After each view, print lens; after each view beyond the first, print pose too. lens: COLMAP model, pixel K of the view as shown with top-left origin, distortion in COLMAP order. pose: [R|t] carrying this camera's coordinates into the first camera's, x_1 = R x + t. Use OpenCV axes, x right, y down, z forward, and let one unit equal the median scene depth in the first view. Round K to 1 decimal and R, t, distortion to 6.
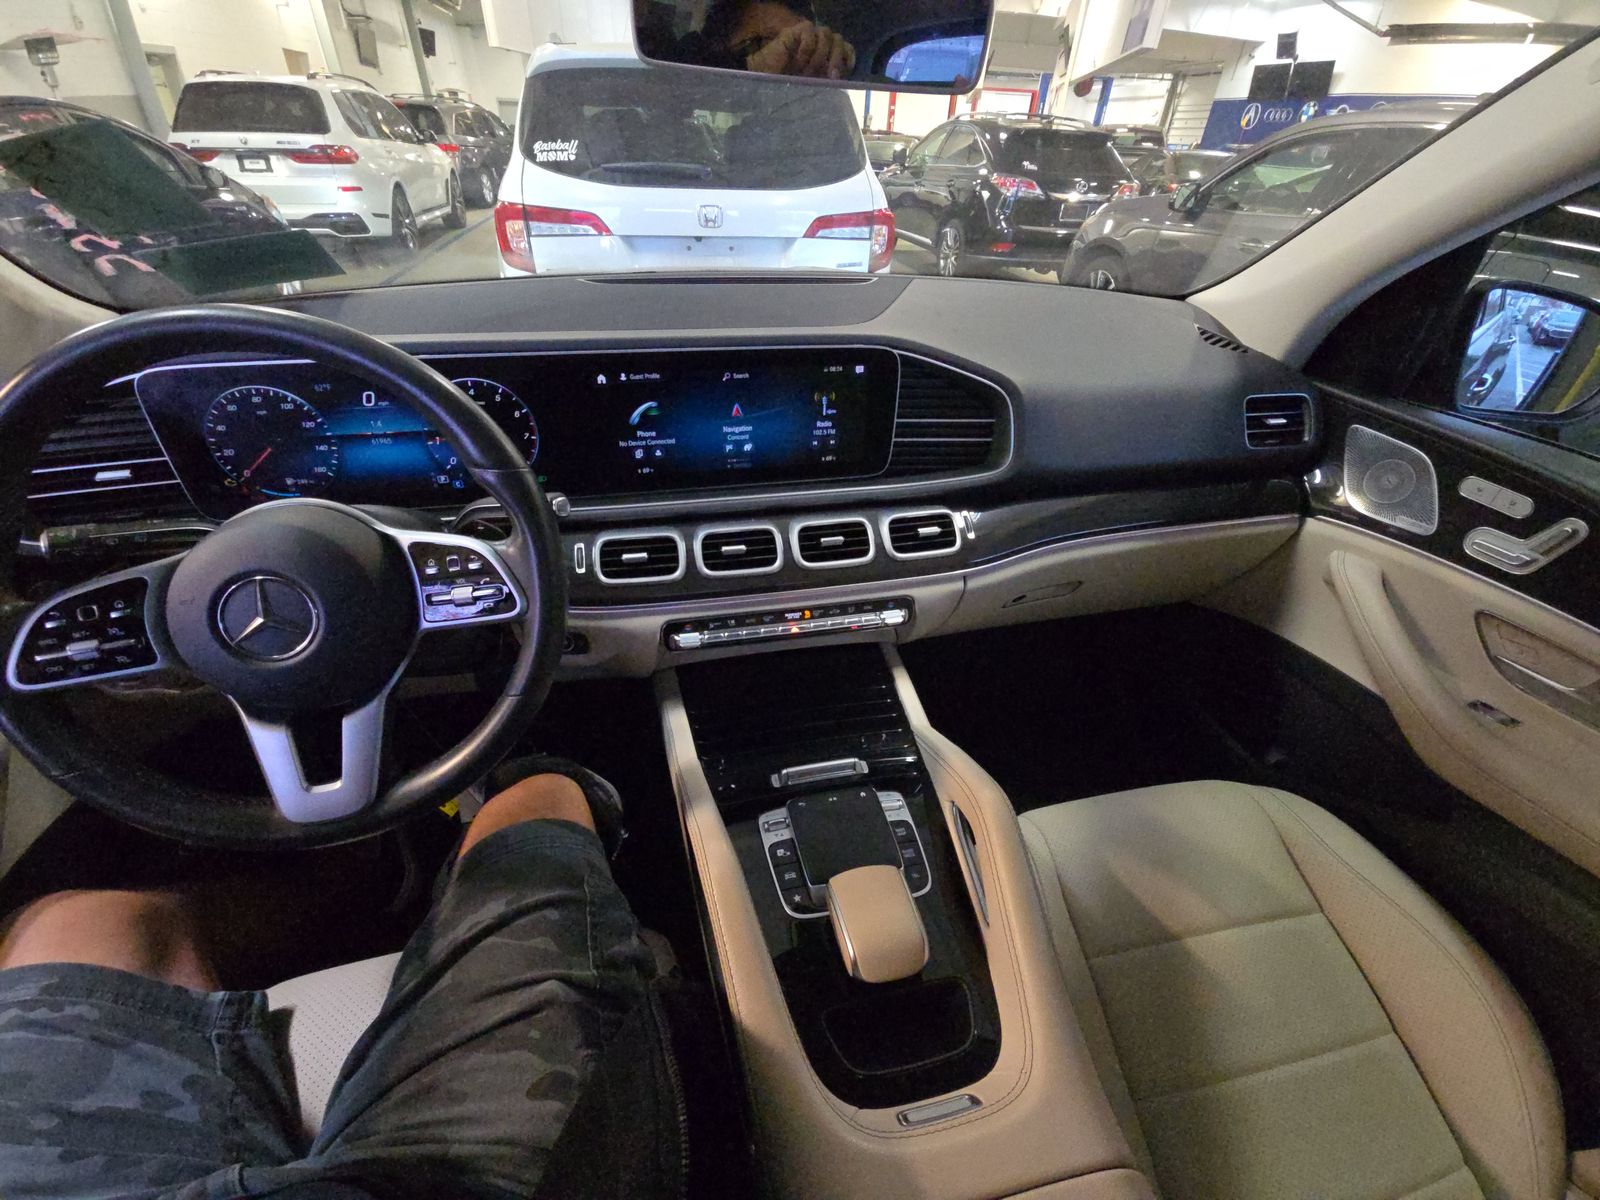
lens RADIAL K [[628.1, 0, 797.2], [0, 628.1, 596.3], [0, 0, 1]] dist [0.011015, -0.010580]
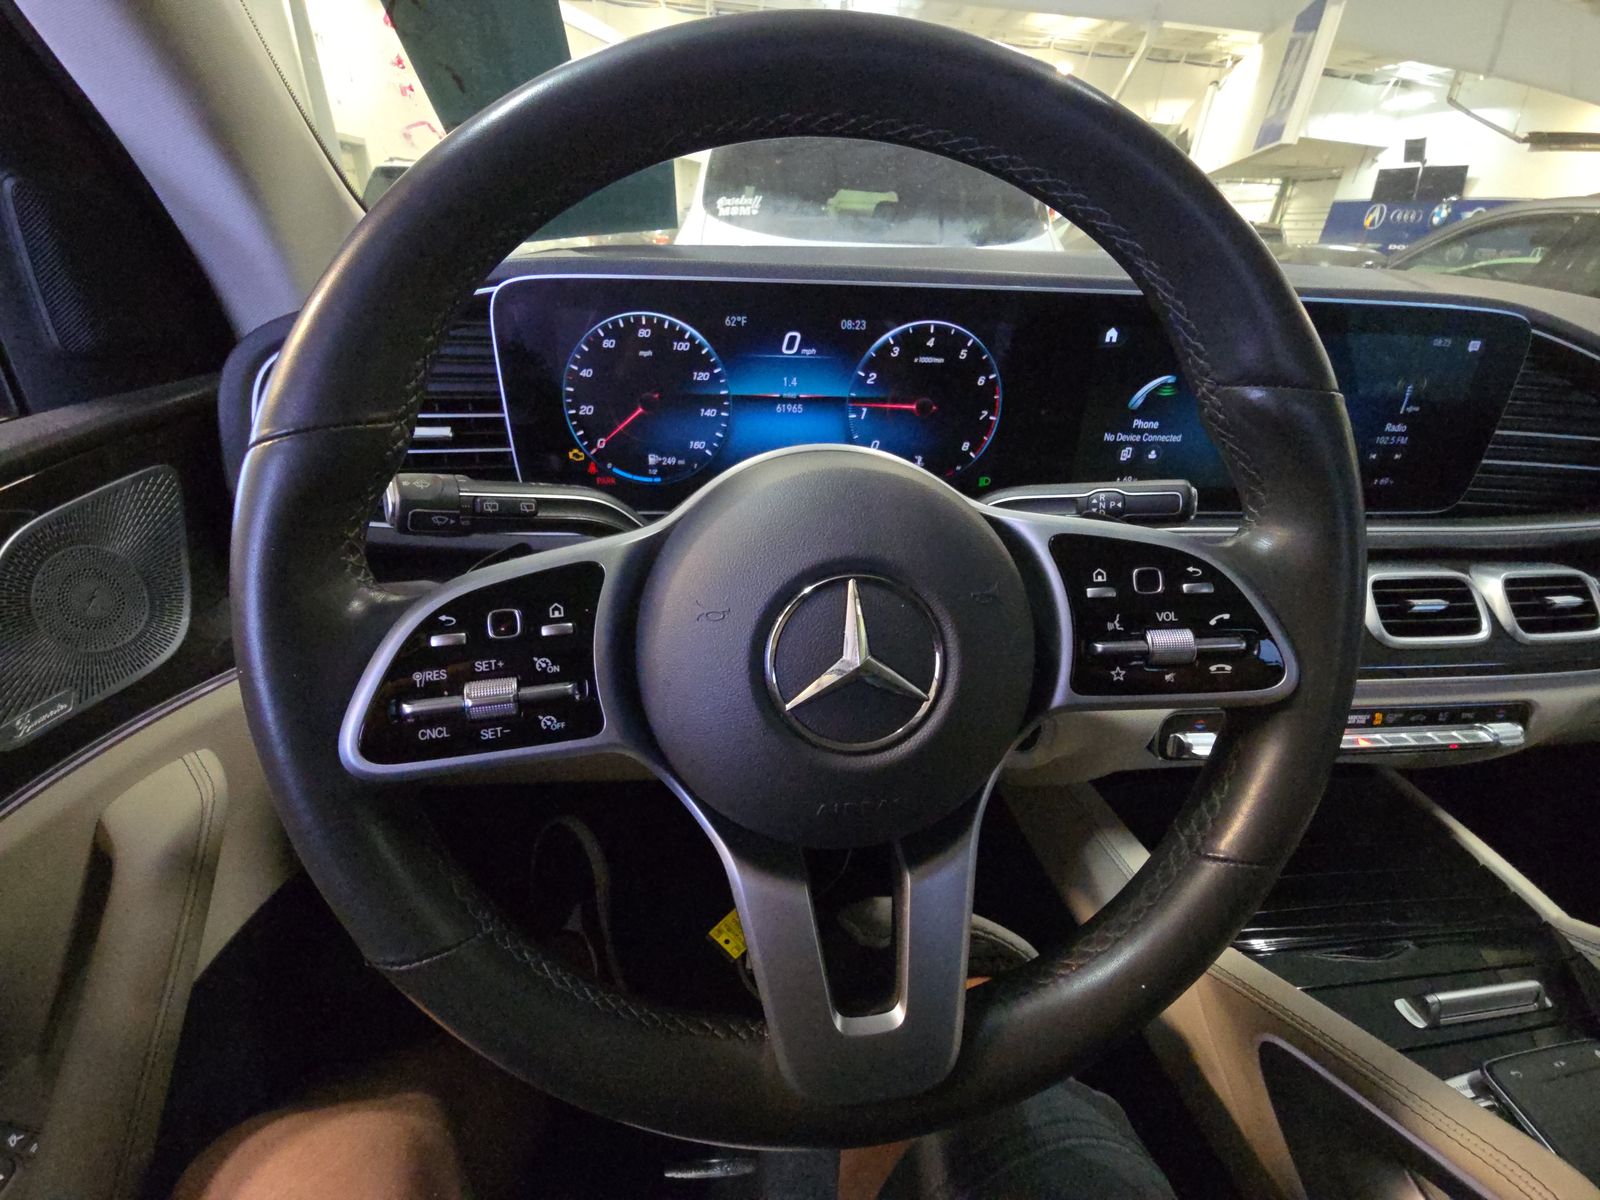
lens RADIAL K [[641.0, 0, 800.0], [0, 641.0, 600.0], [0, 0, 1]] dist [-0.001482, -0.010846]
pose [[0.991119, 0.071238, -0.112286, -0.489516], [-0.082939, 0.991193, -0.103236, 0.024091], [0.103942, 0.111632, 0.988299, 0.302686]]
